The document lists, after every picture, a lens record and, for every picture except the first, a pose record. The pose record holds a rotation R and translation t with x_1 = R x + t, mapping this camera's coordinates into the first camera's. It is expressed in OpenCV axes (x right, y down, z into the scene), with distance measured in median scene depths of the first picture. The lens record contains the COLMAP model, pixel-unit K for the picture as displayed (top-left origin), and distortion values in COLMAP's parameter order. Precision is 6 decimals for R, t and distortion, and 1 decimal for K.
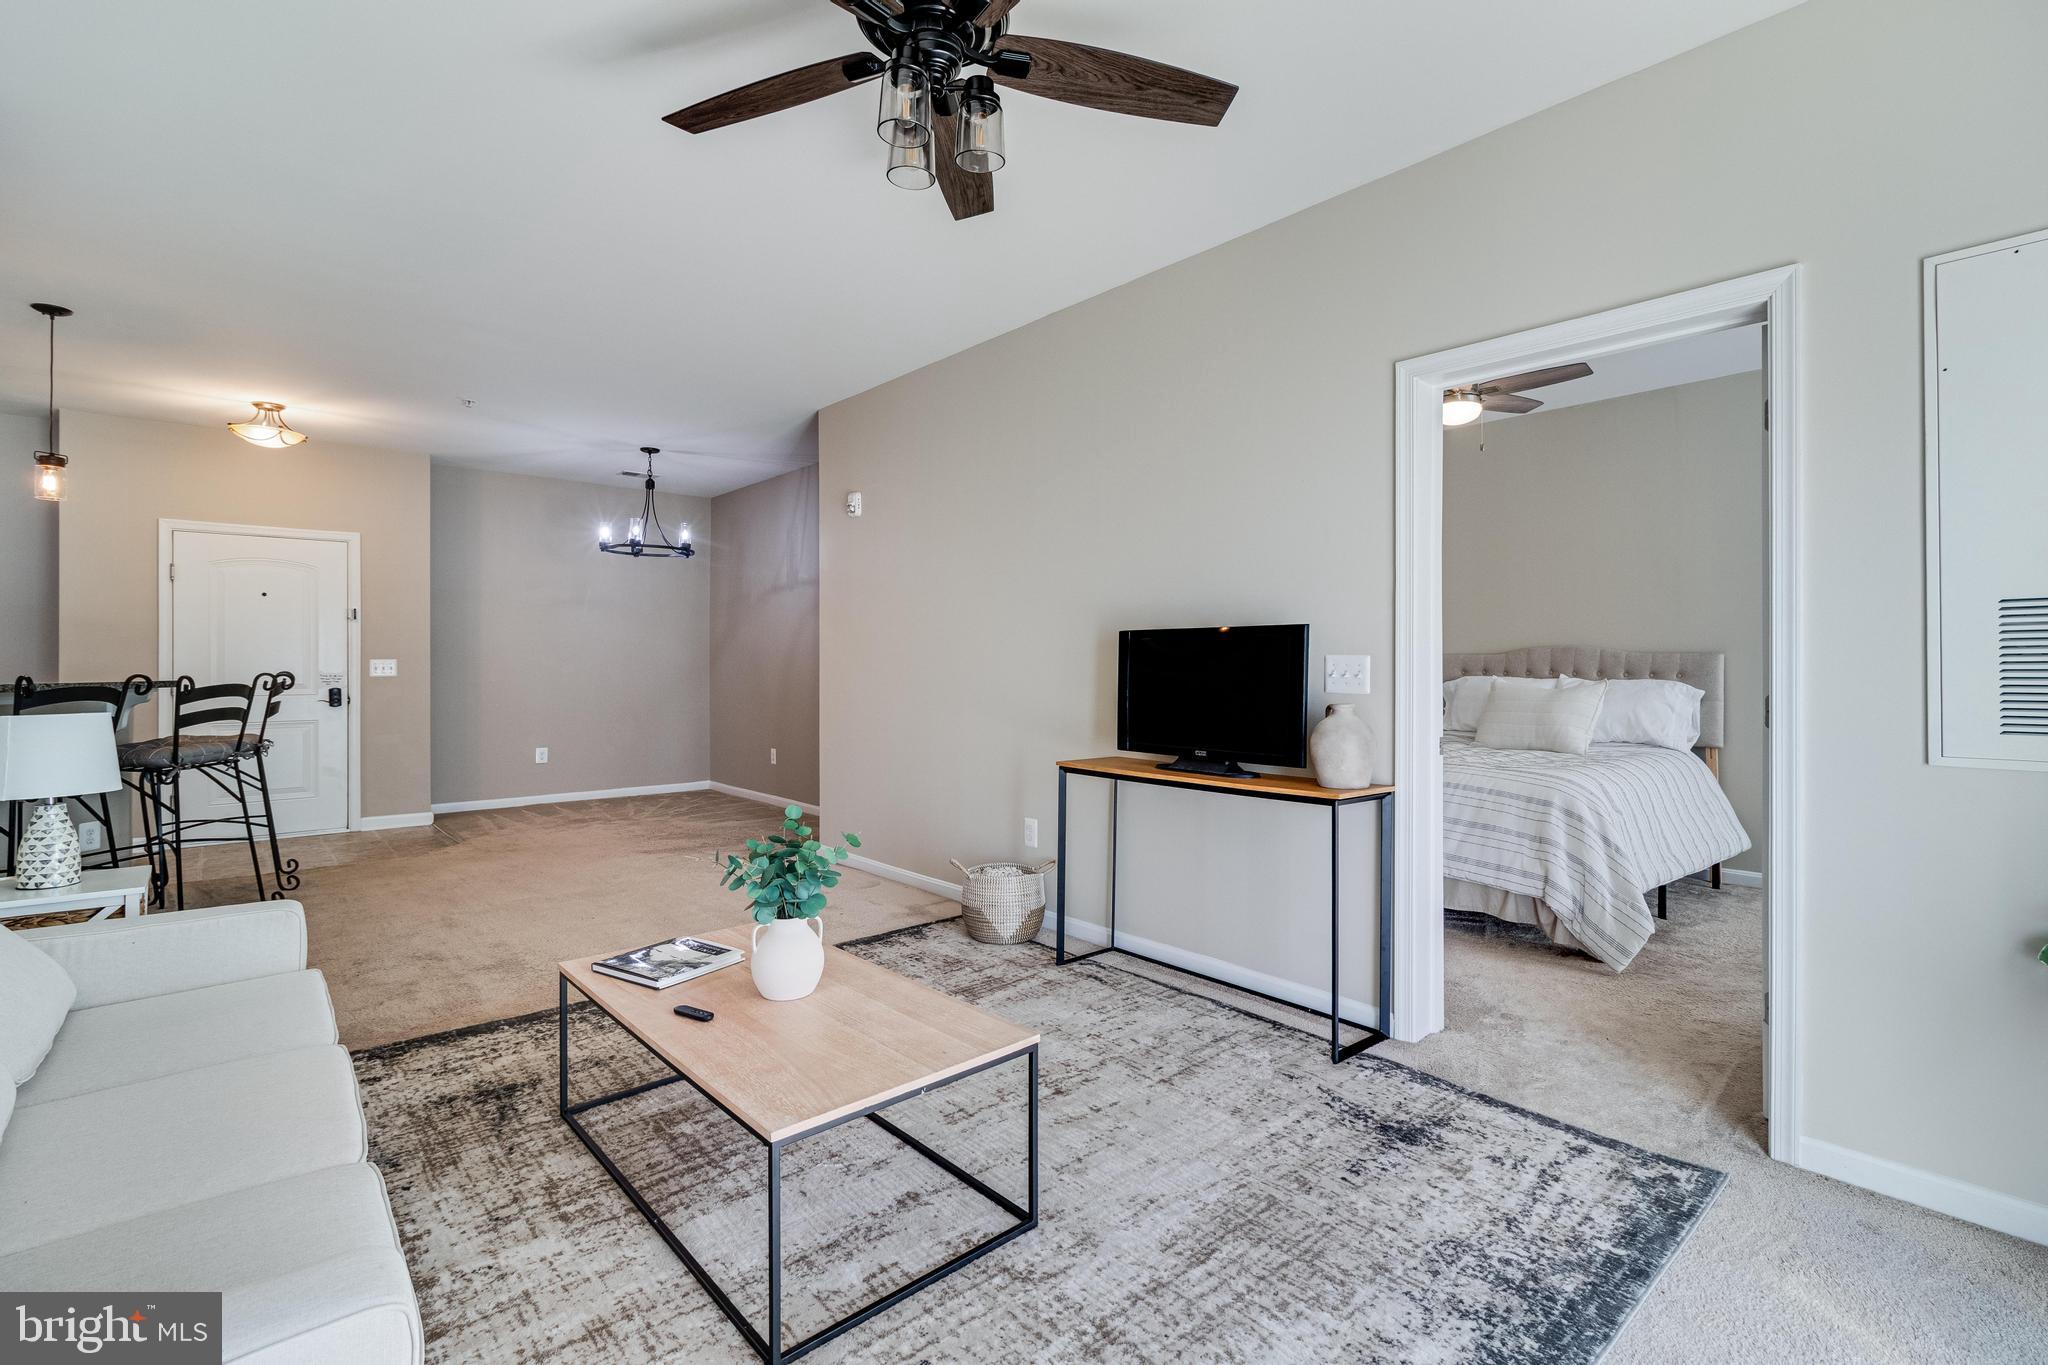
lens RADIAL K [[941.3, 0, 1029.7], [0, 941.3, 664.1], [0, 0, 1]] dist [-0.003162, -0.000239]
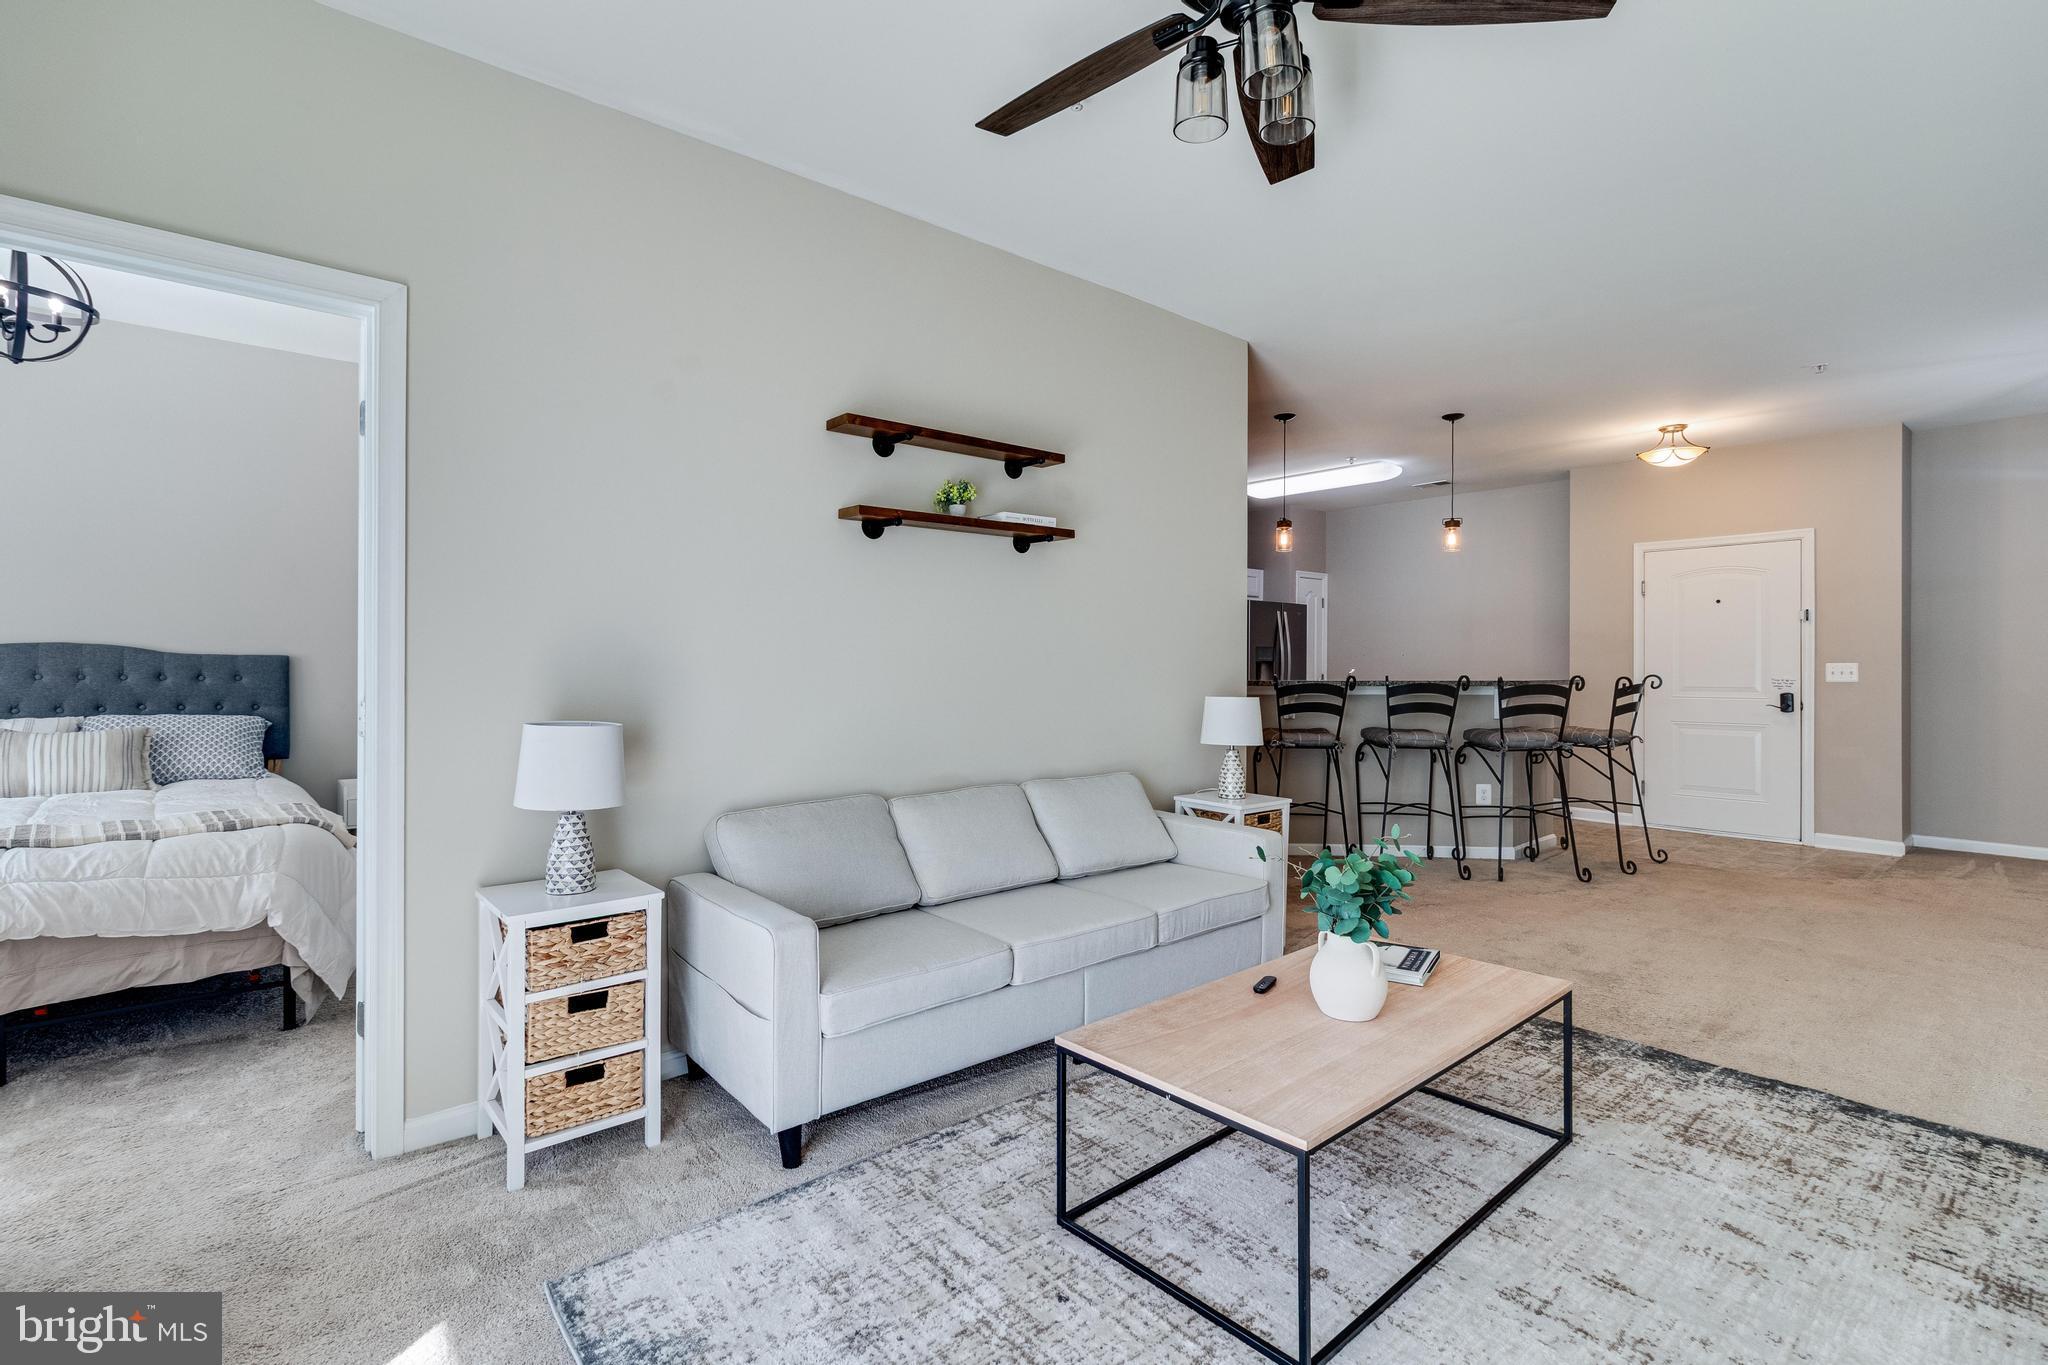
lens RADIAL K [[946.4, 0, 1030.7], [0, 946.4, 679.4], [0, 0, 1]] dist [0.001798, 0.000699]
pose [[-0.003493, 0.013310, -0.999905, 0.382761], [-0.000669, 0.999911, 0.013312, -0.001454], [0.999994, 0.000715, -0.003484, 0.369457]]
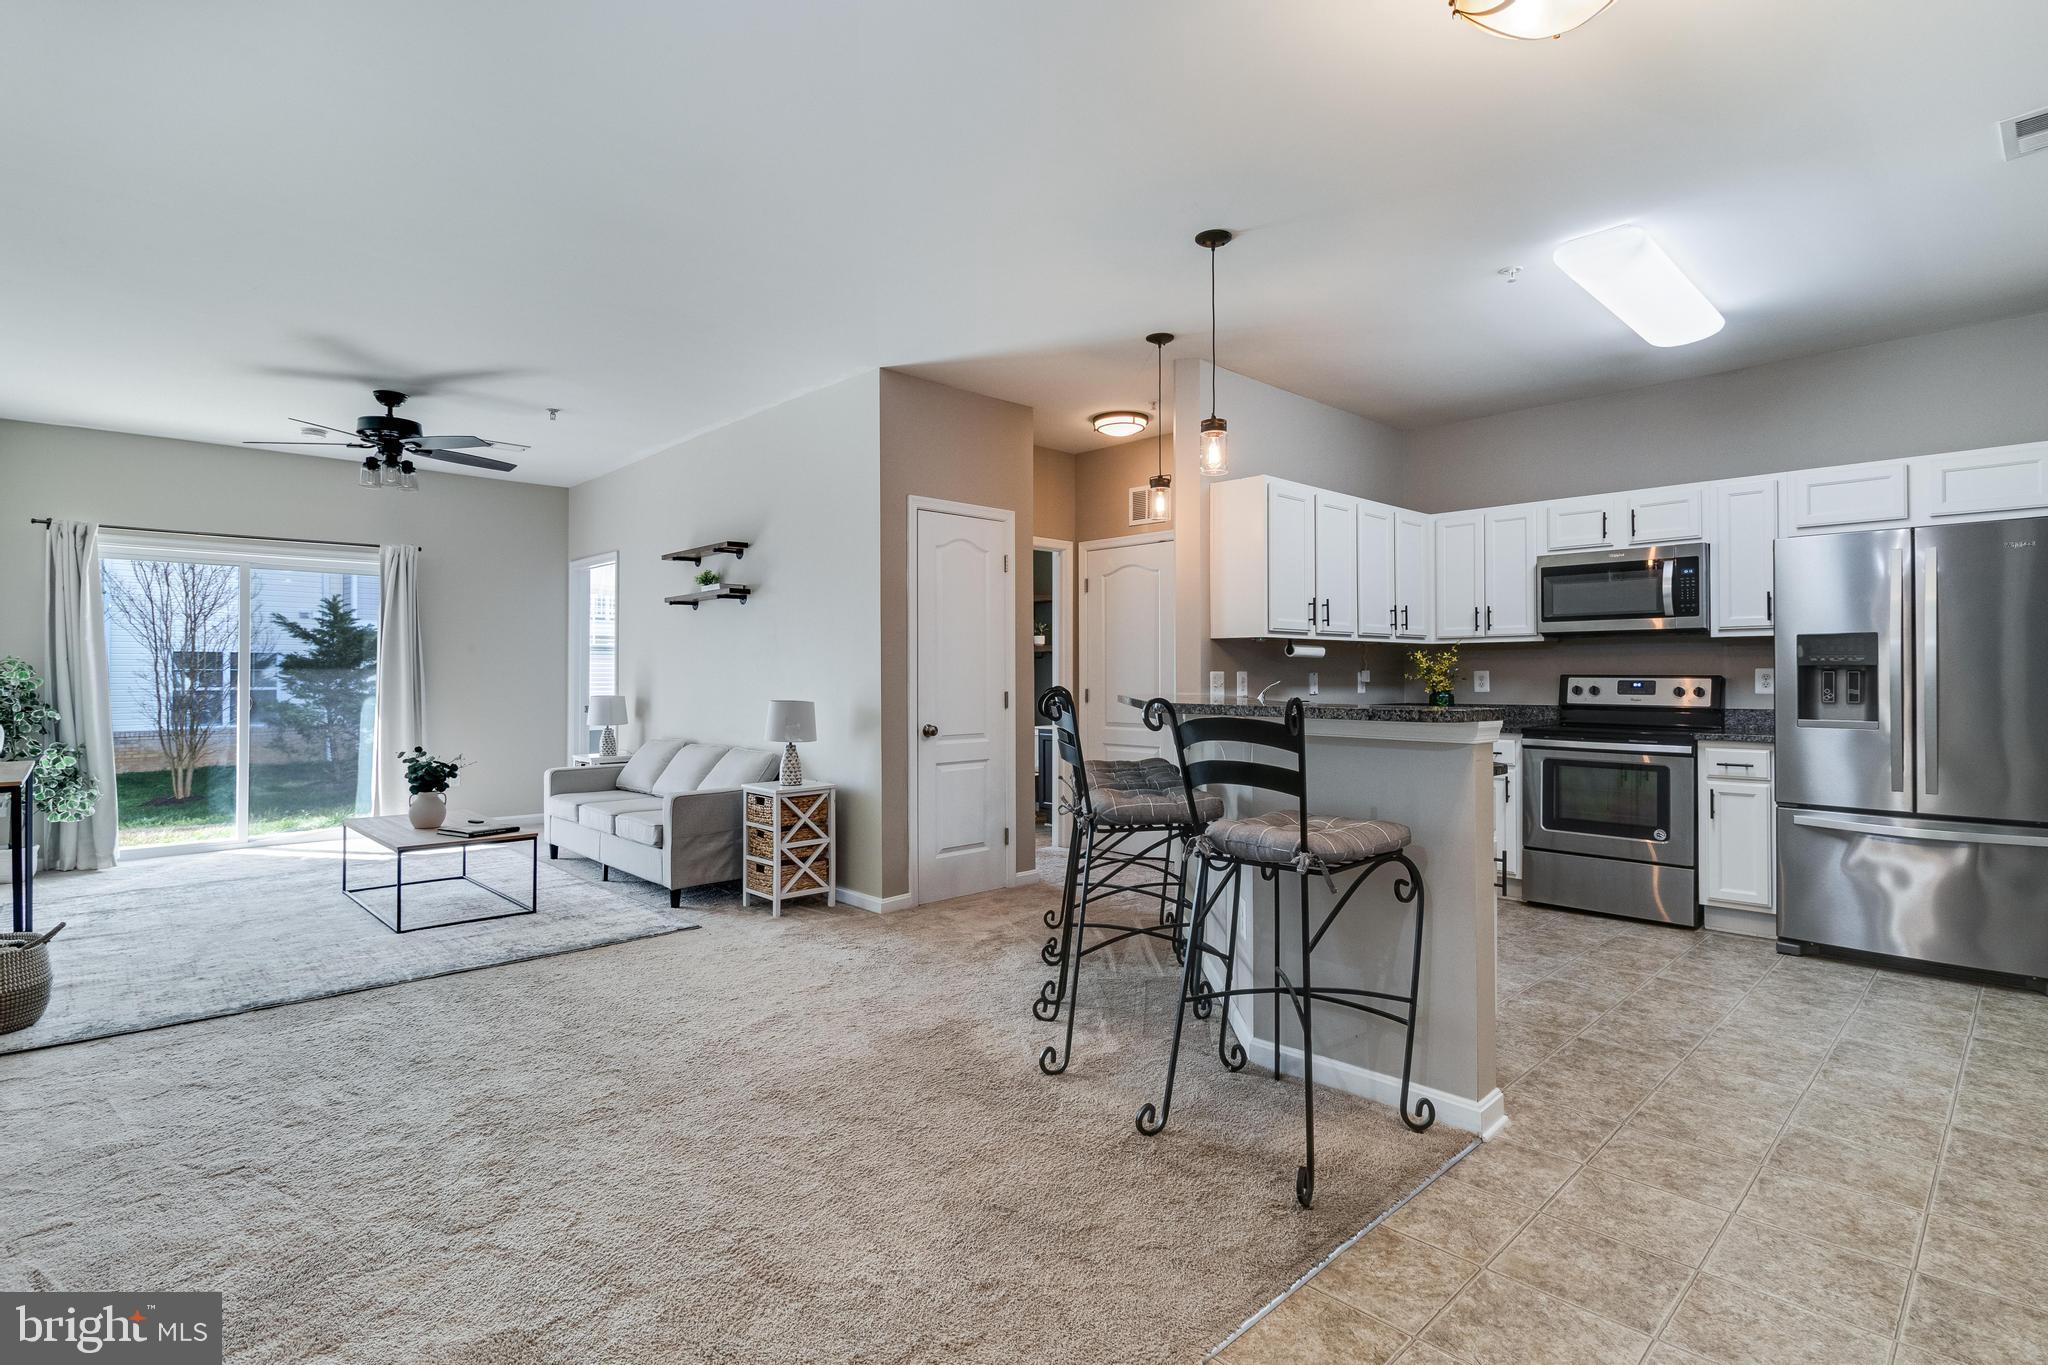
lens RADIAL K [[986.8, 0, 1029.6], [0, 986.8, 673.3], [0, 0, 1]] dist [-0.002278, -0.001513]
pose [[-0.998705, -0.000851, -0.050860, -0.838540], [-0.000747, 0.999998, -0.002057, -0.003000], [0.050862, -0.002016, -0.998704, 1.831728]]
